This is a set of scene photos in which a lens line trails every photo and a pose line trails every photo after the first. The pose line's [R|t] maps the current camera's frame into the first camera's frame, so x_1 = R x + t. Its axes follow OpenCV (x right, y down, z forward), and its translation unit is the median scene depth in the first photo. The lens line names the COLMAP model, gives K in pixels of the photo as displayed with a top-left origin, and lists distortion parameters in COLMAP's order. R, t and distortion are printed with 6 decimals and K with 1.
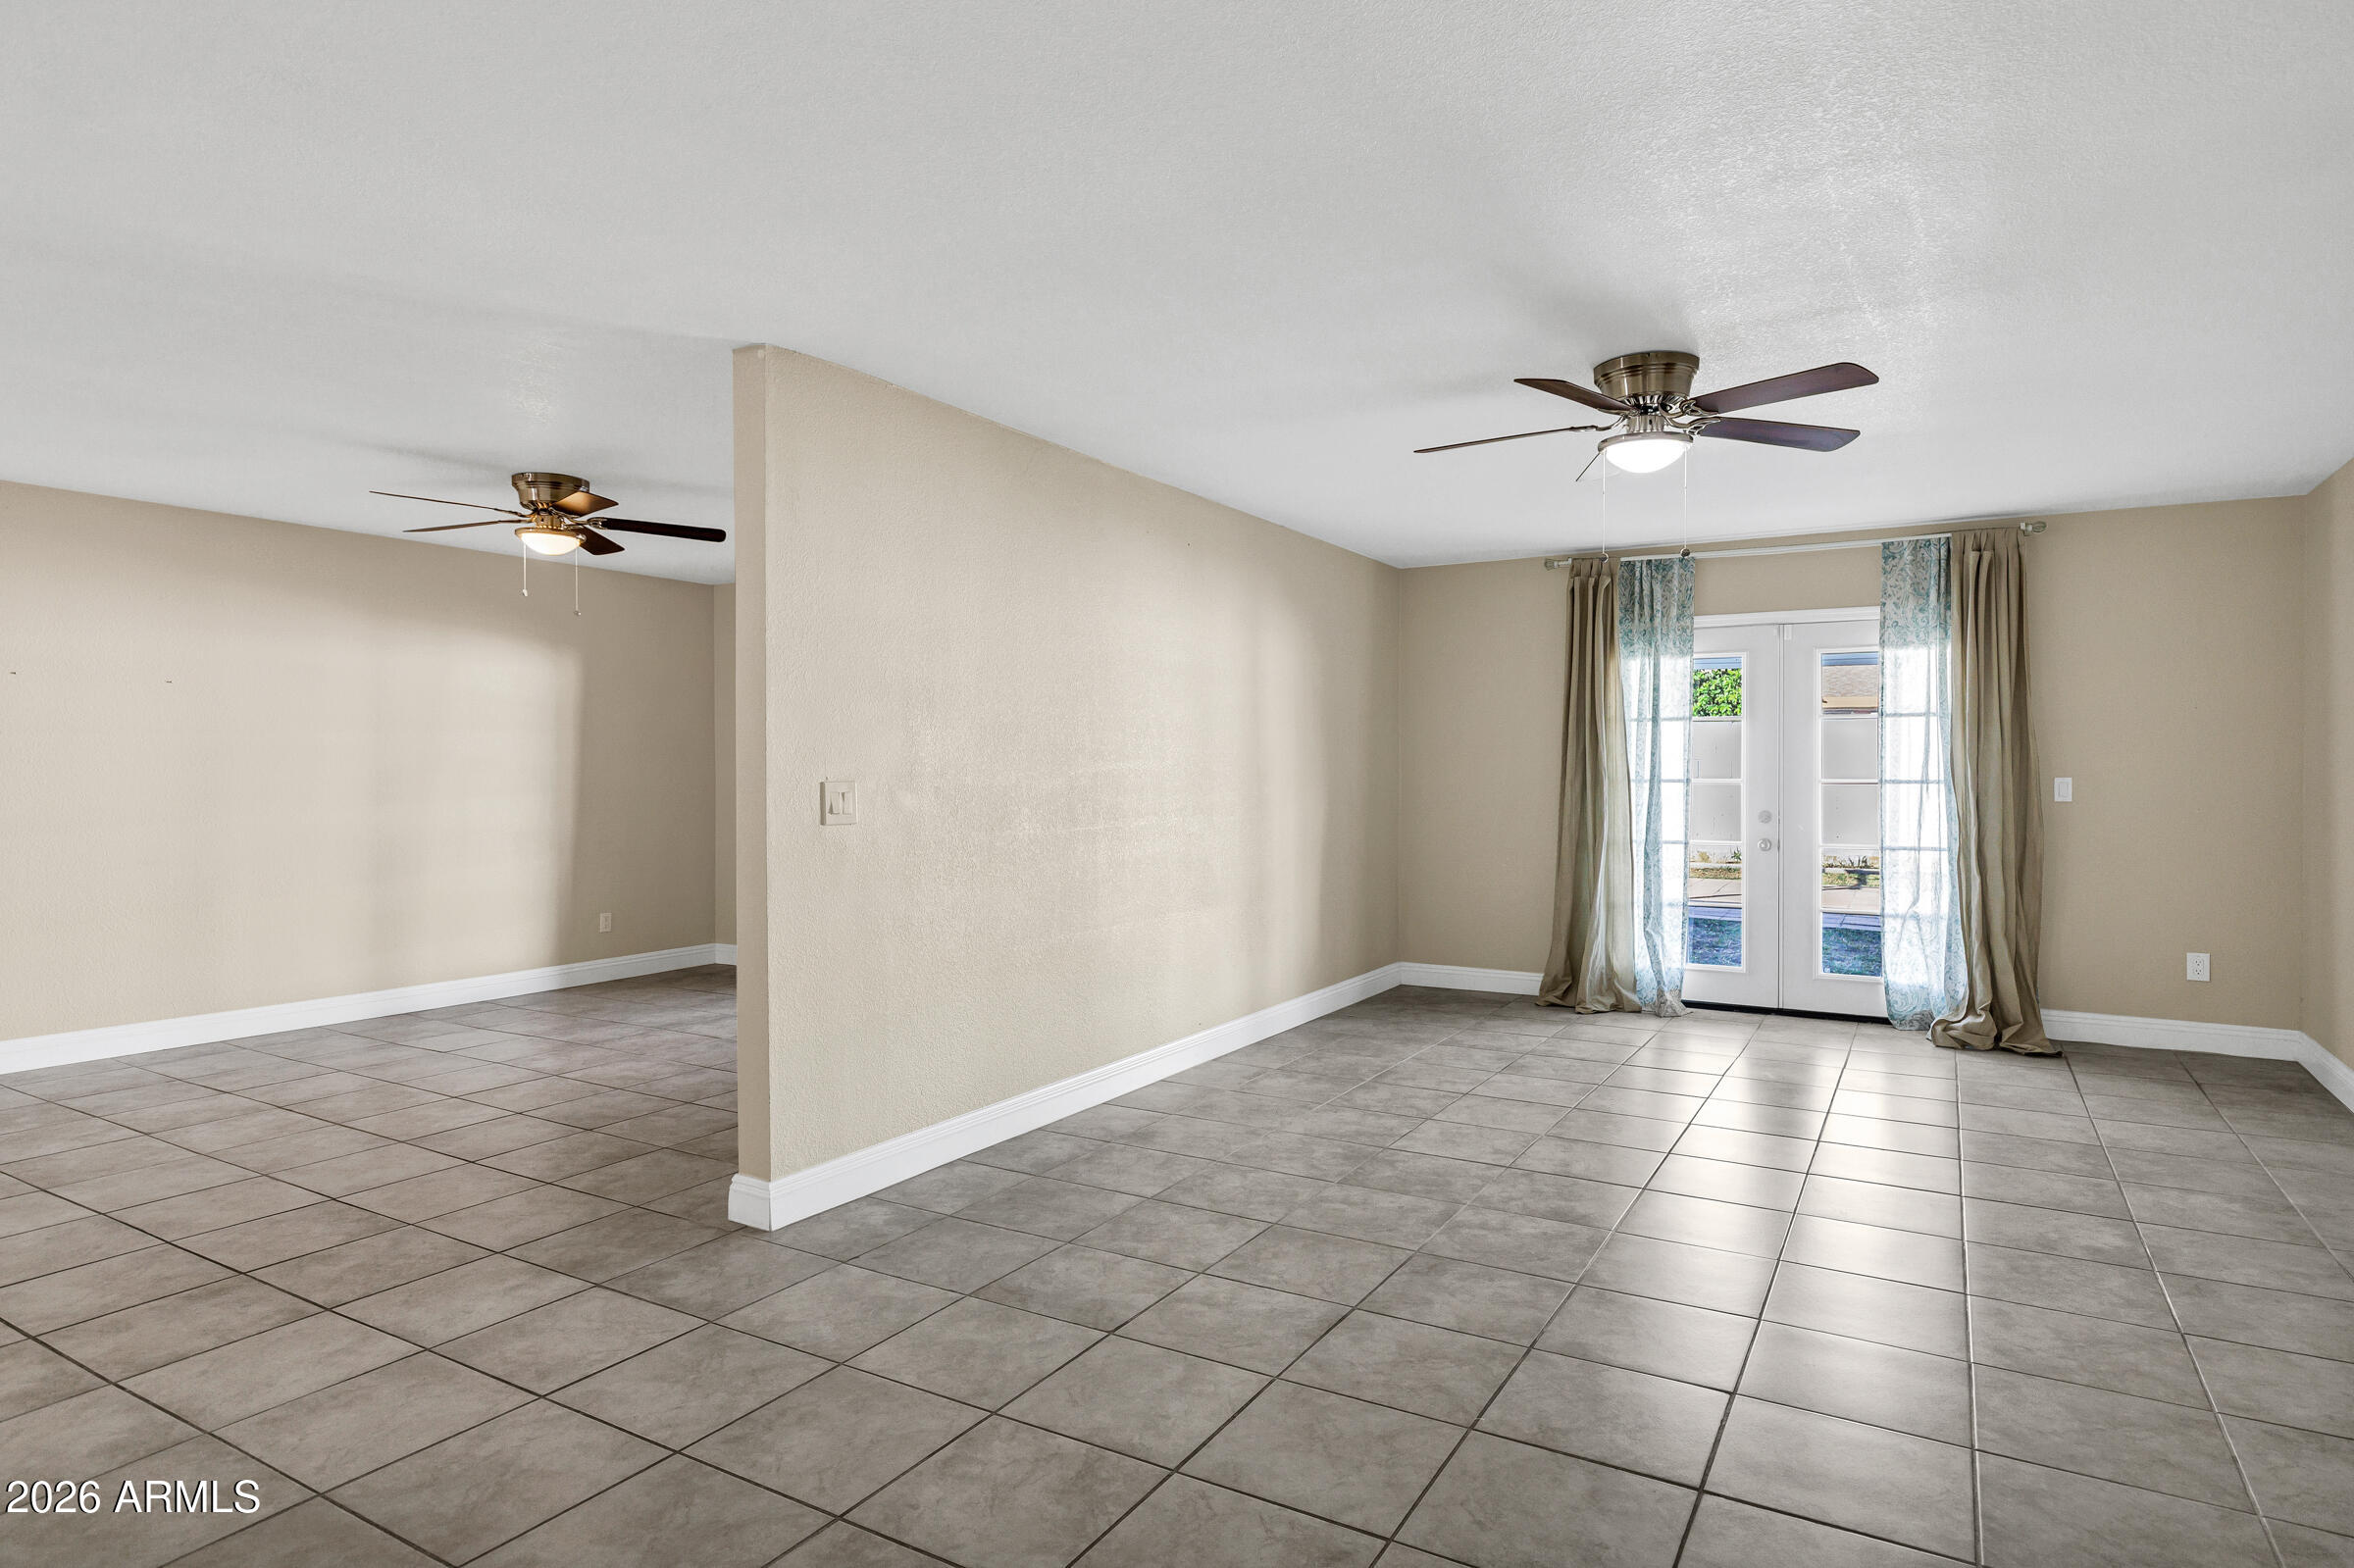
lens RADIAL K [[1278.9, 0, 1177.0], [0, 1278.9, 784.0], [0, 0, 1]] dist [-0.001180, -0.000006]
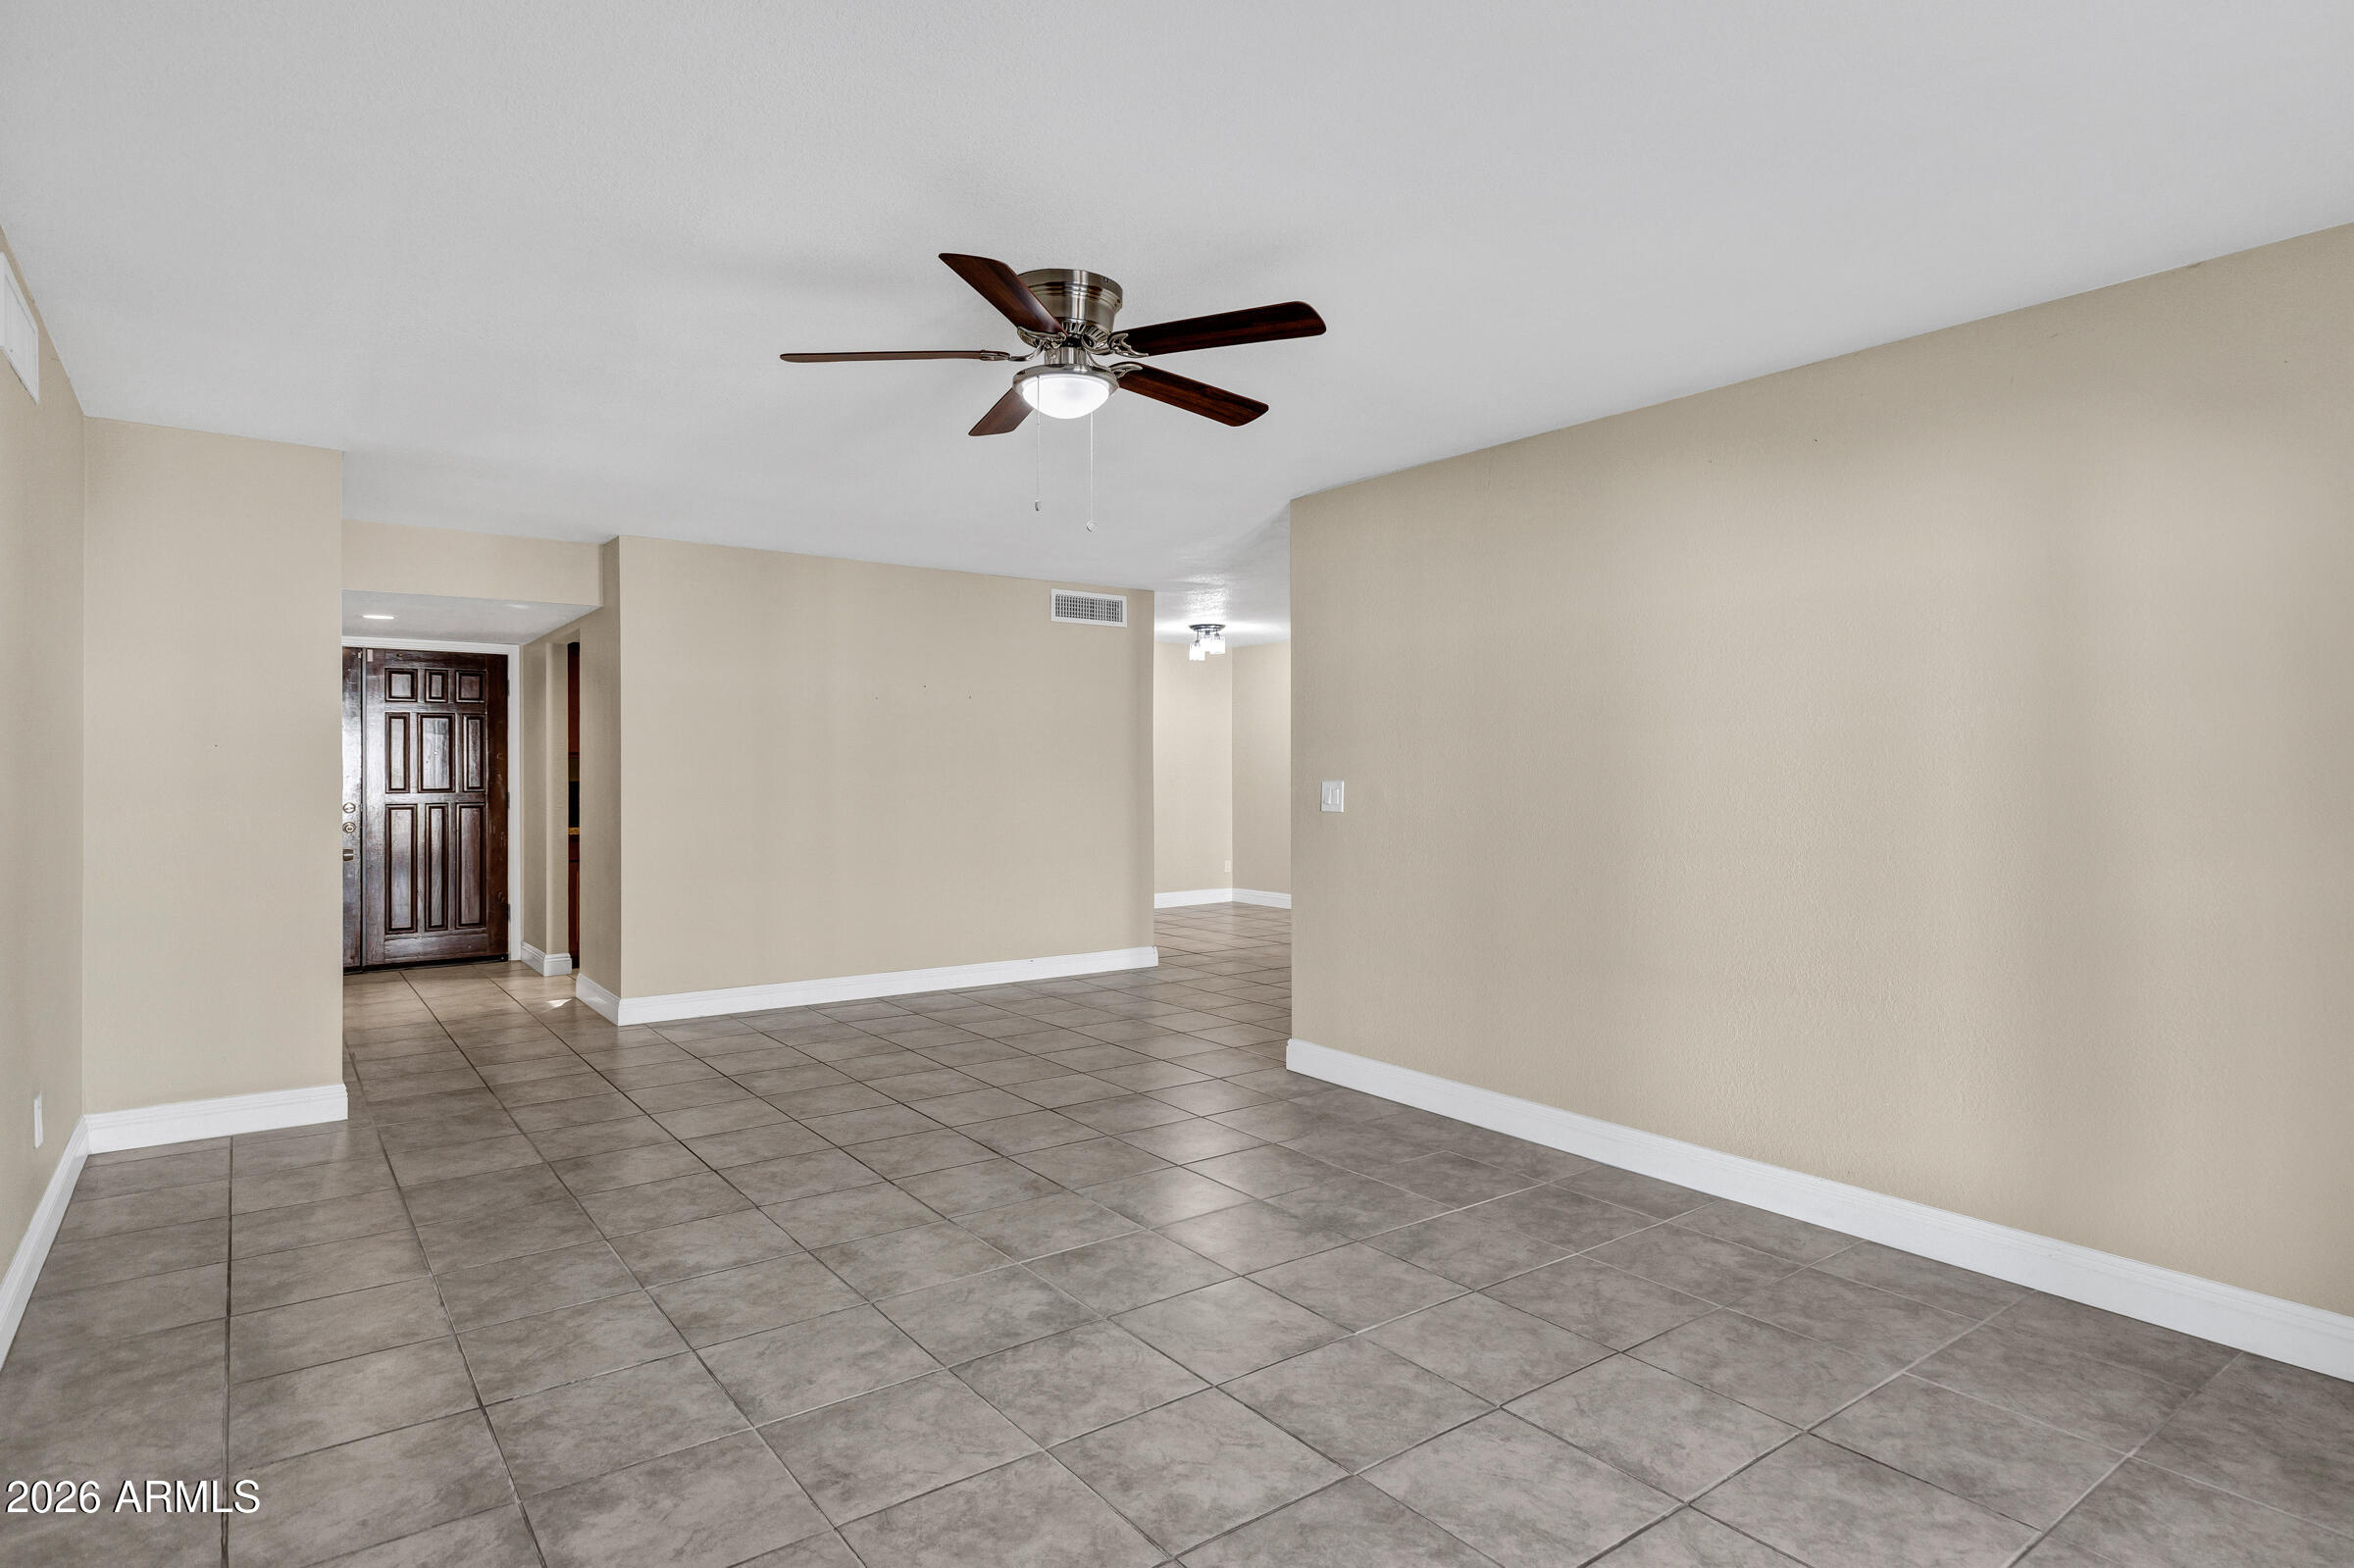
lens RADIAL K [[1278.9, 0, 1177.0], [0, 1278.9, 784.0], [0, 0, 1]] dist [-0.001180, -0.000006]
pose [[-0.385711, 0.012376, -0.922537, 1.225980], [-0.012481, 0.999749, 0.018630, -0.025970], [0.922535, 0.018700, -0.385460, 1.542417]]
